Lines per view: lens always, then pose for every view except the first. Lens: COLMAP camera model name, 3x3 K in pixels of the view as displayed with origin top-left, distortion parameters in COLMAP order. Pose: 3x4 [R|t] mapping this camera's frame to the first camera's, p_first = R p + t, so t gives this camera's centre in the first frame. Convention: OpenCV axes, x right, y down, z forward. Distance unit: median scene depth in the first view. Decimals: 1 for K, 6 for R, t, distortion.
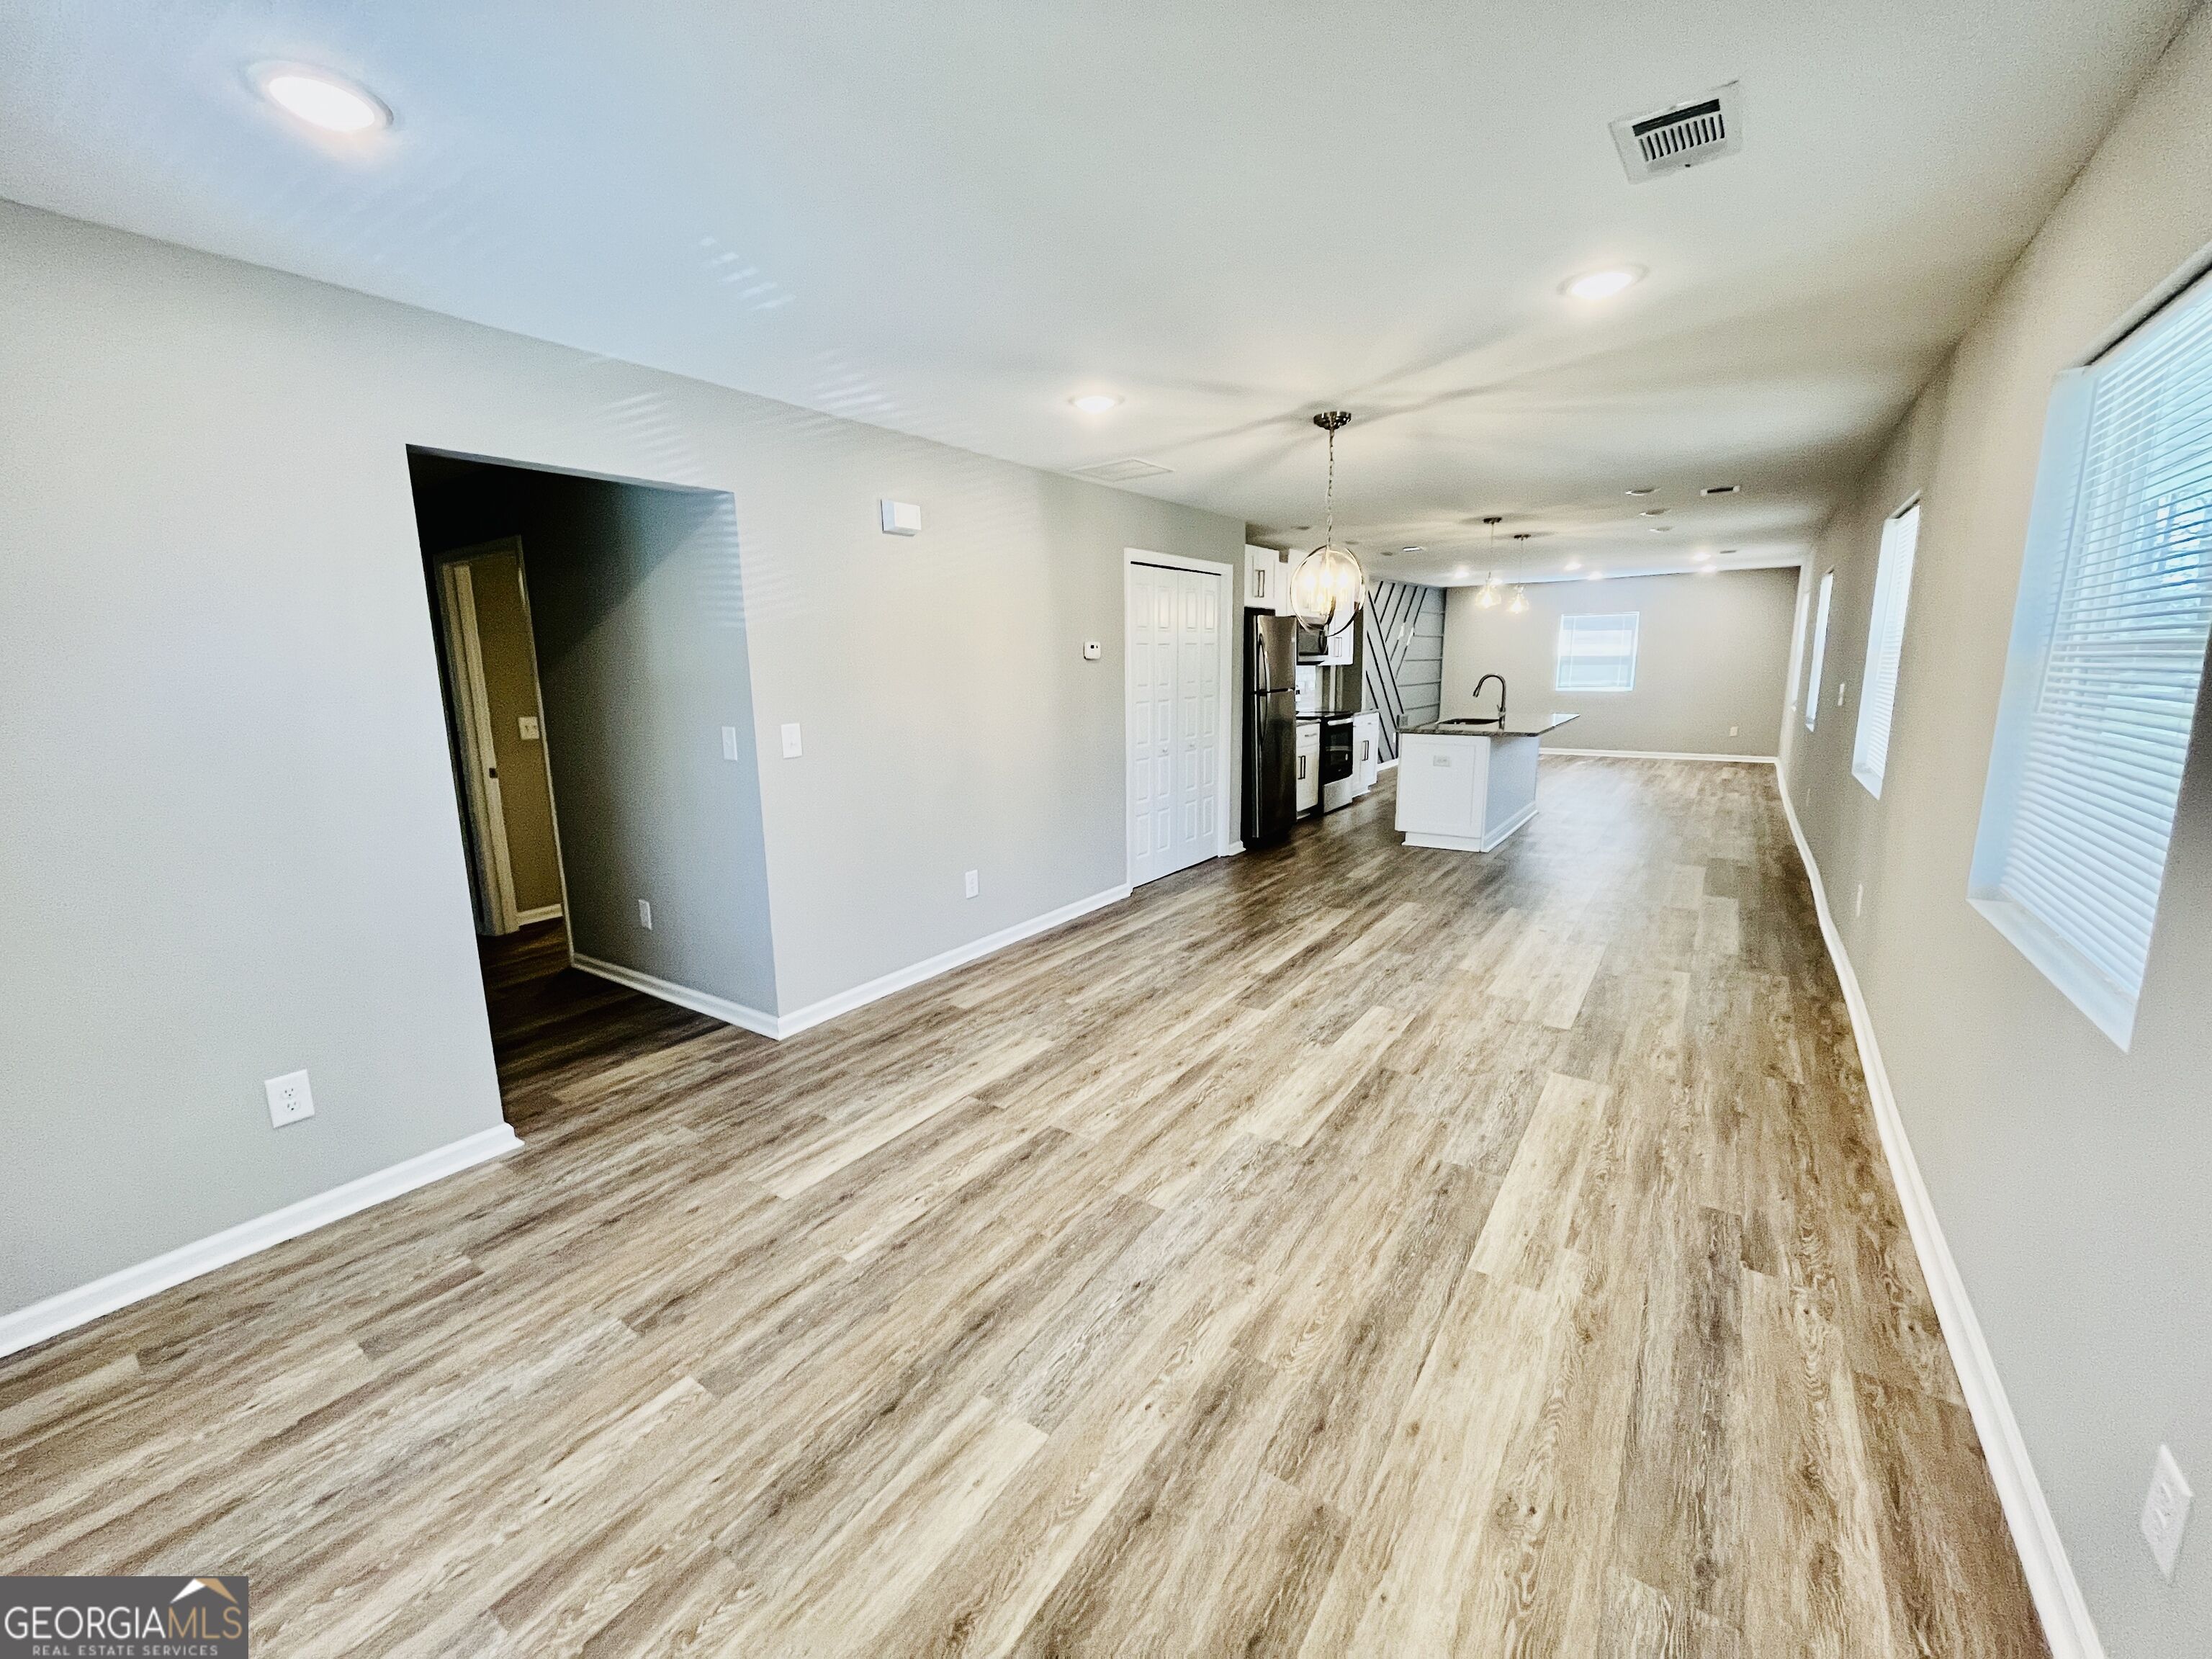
lens RADIAL K [[892.2, 0, 1097.1], [0, 892.2, 826.4], [0, 0, 1]] dist [-0.000145, 0.000021]
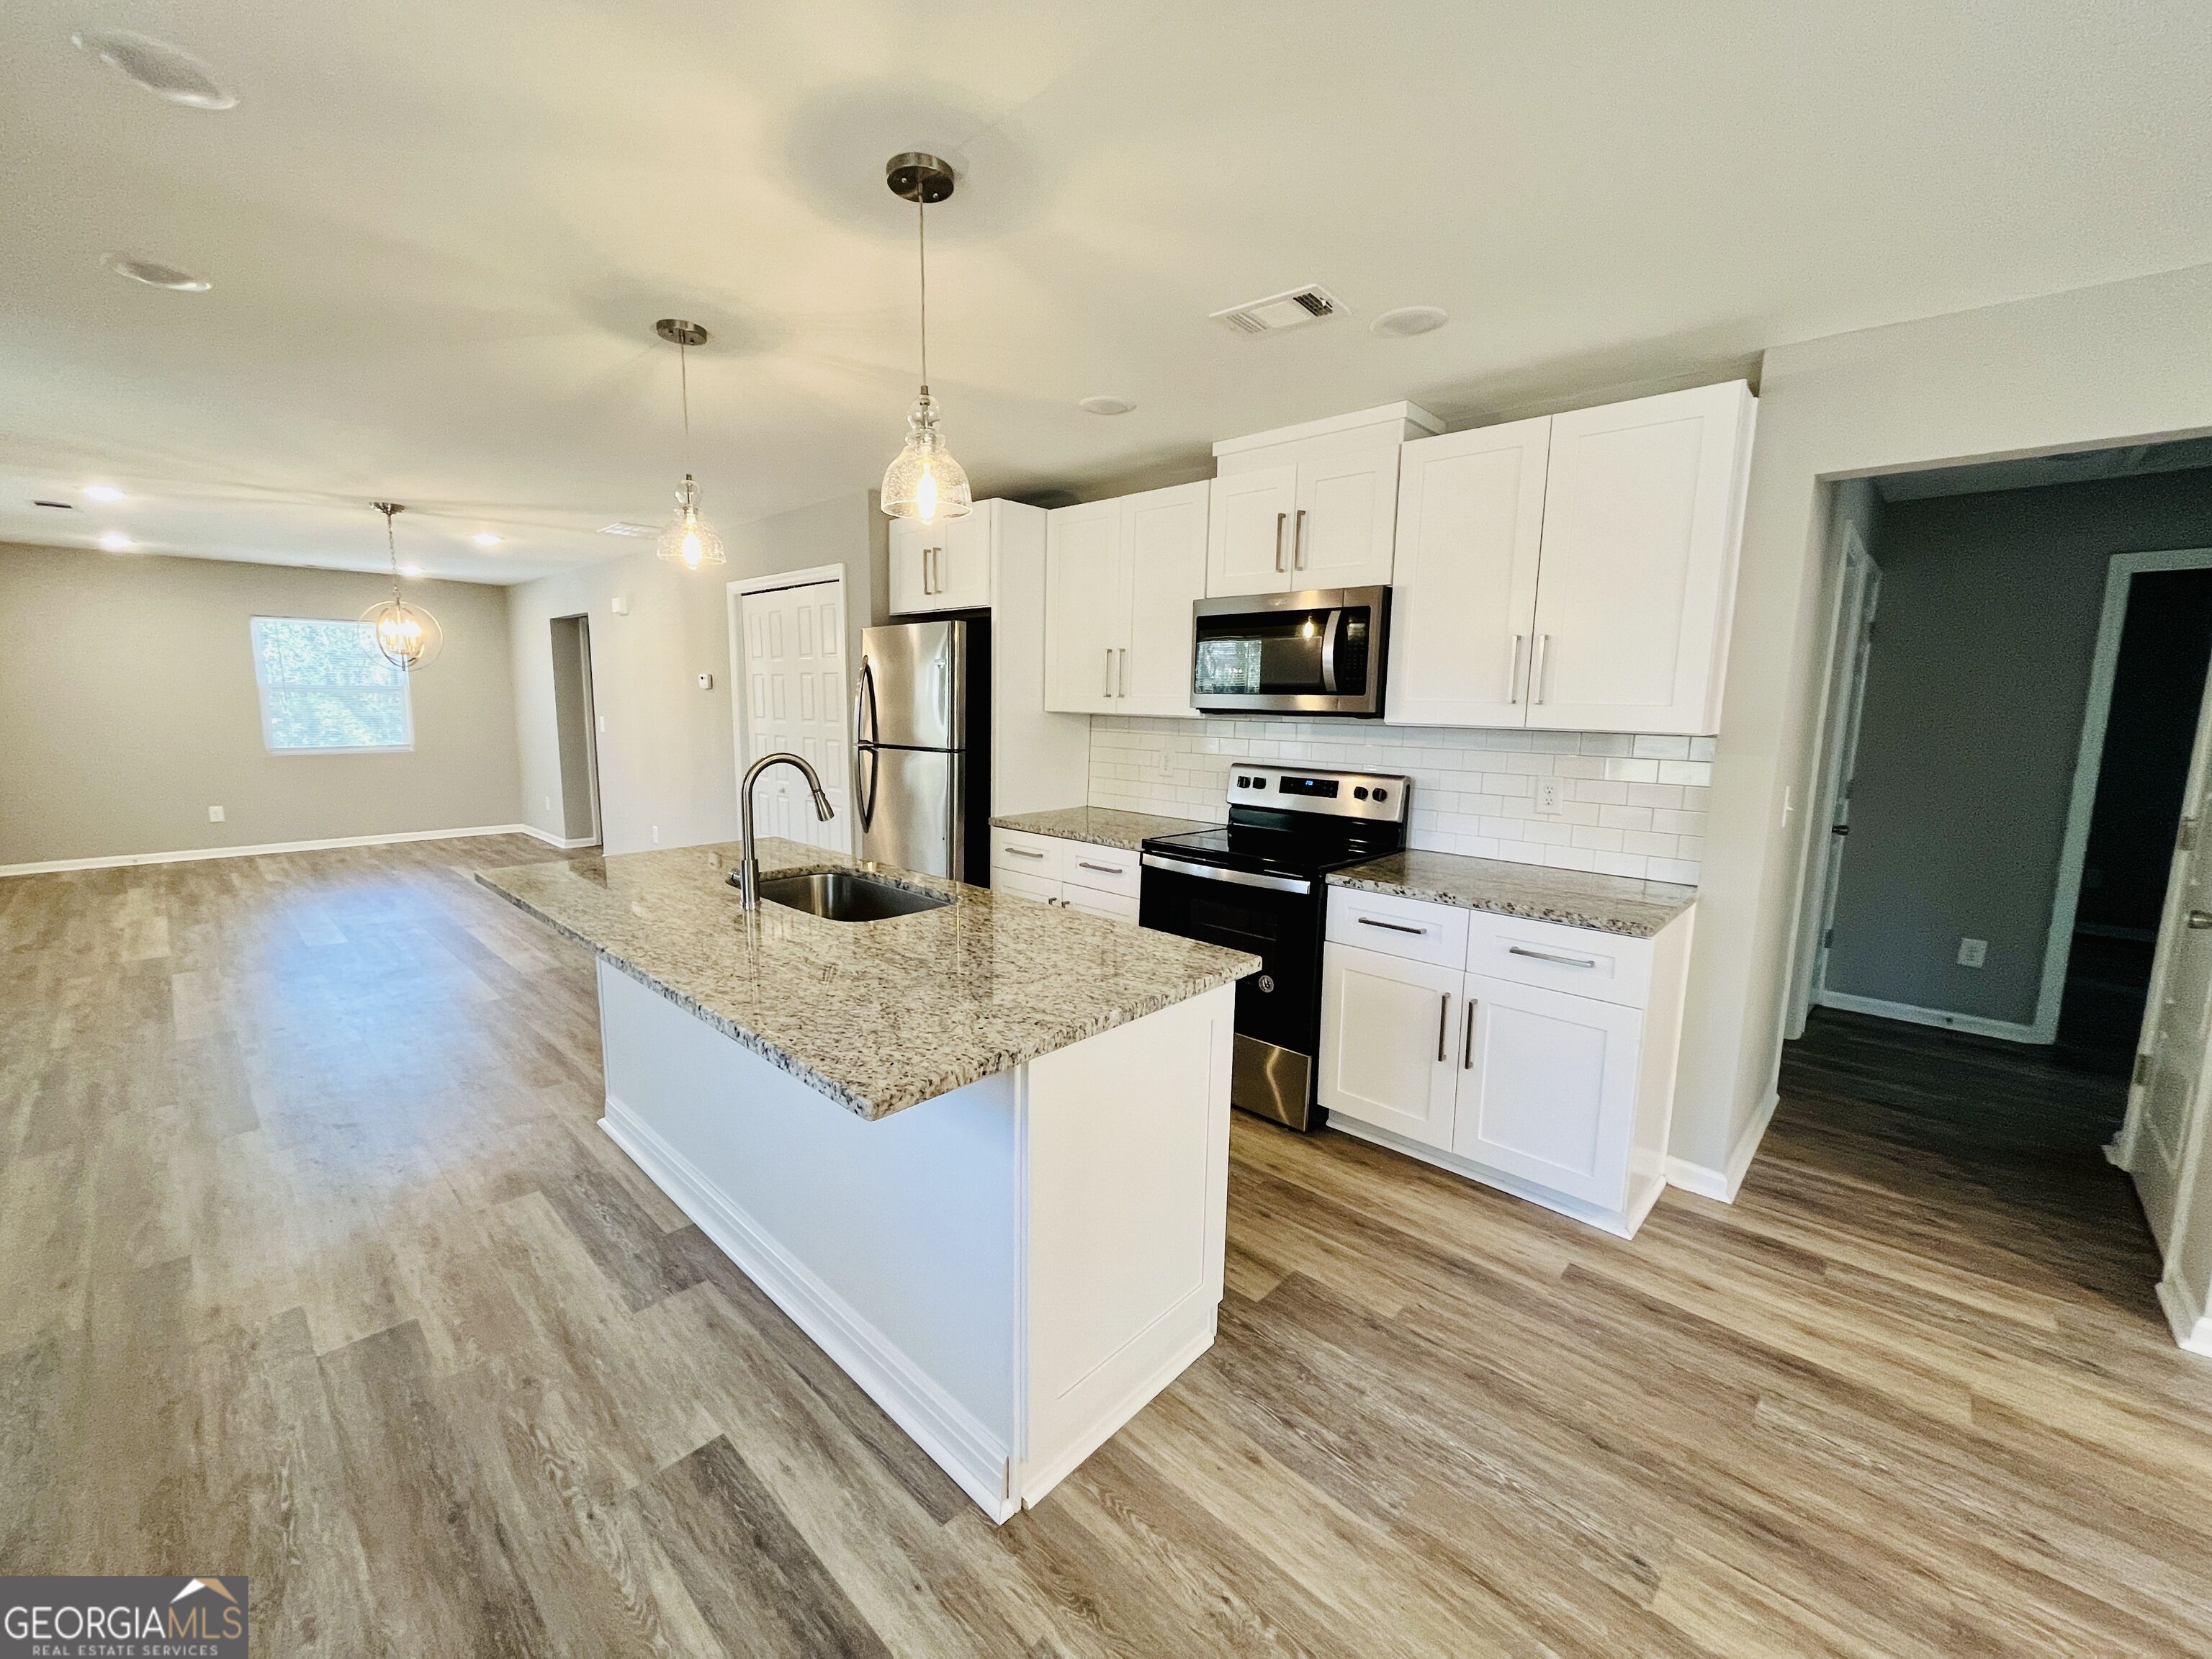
lens RADIAL K [[892.2, 0, 1098.1], [0, 892.2, 820.0], [0, 0, 1]] dist [-0.000145, 0.000021]
pose [[-0.148869, 0.153495, -0.976871, 1.698347], [-0.187067, 0.965670, 0.180243, -0.516547], [0.971001, 0.209573, -0.115045, 2.630097]]
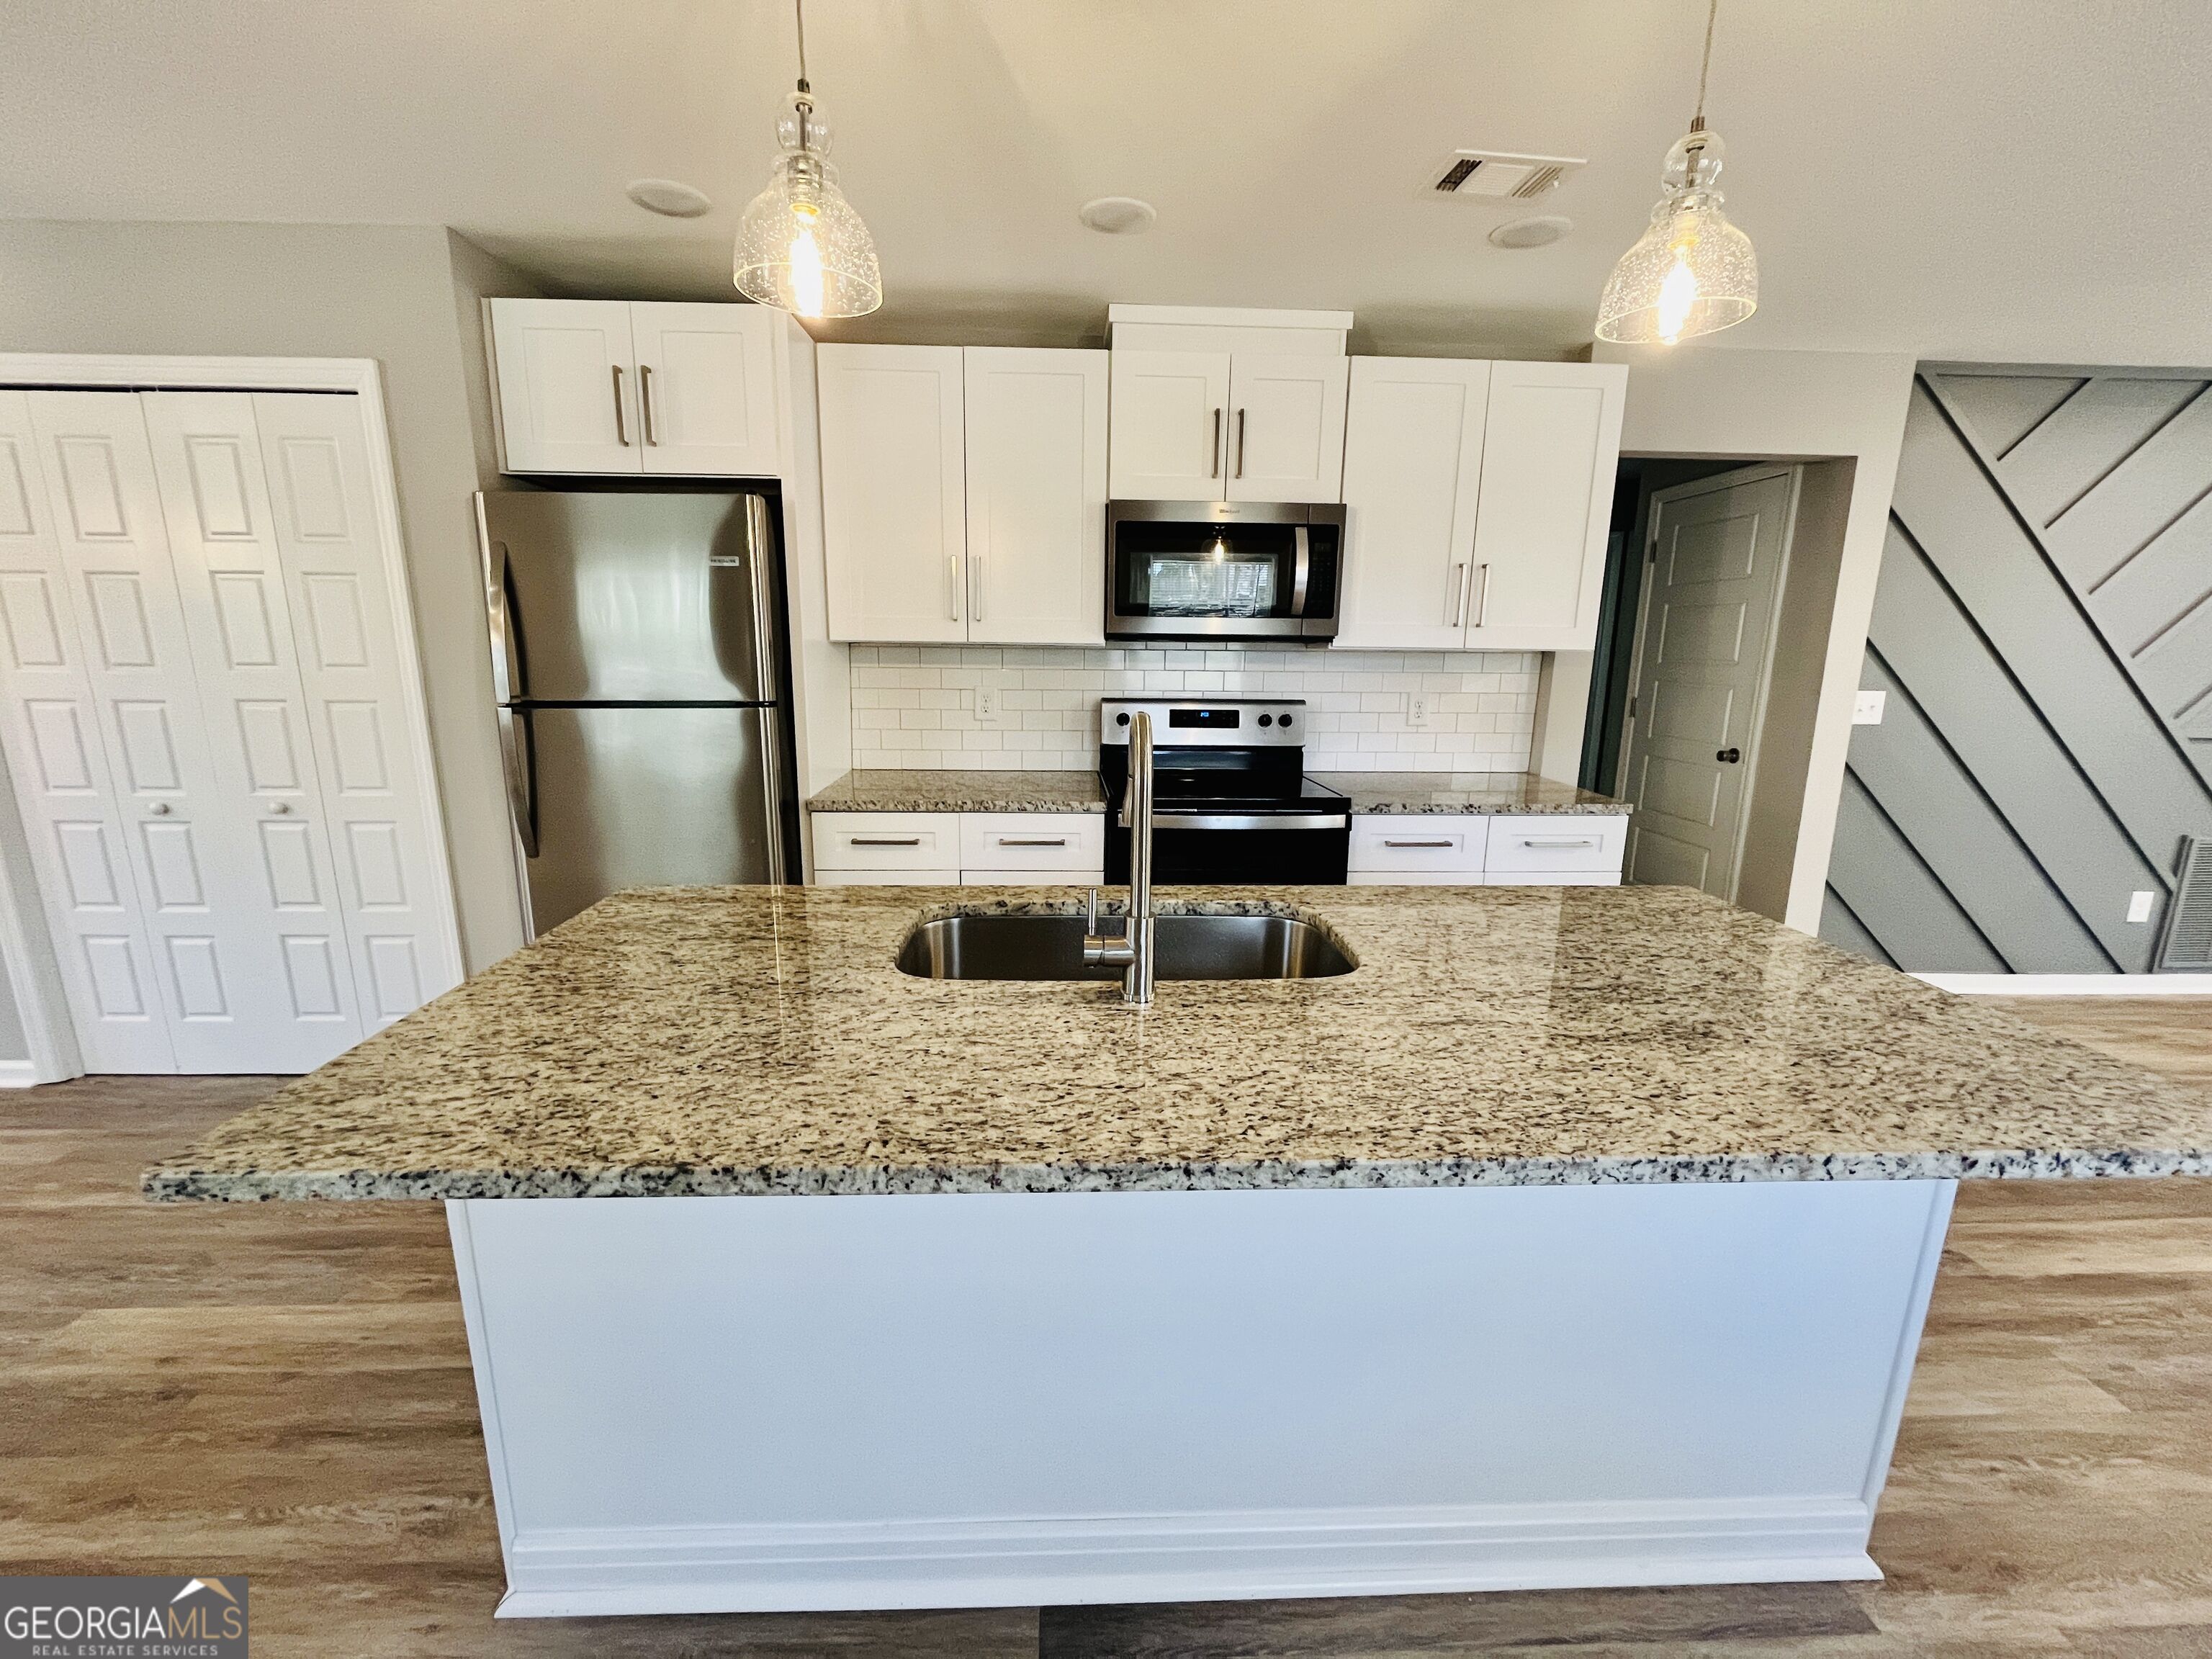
lens RADIAL K [[892.2, 0, 1092.5], [0, 892.2, 820.7], [0, 0, 1]] dist [-0.000145, 0.000021]
pose [[0.603718, 0.185851, -0.775232, 1.312610], [-0.163718, 0.980622, 0.107593, -0.378751], [0.780206, 0.061964, 0.622446, 2.007036]]
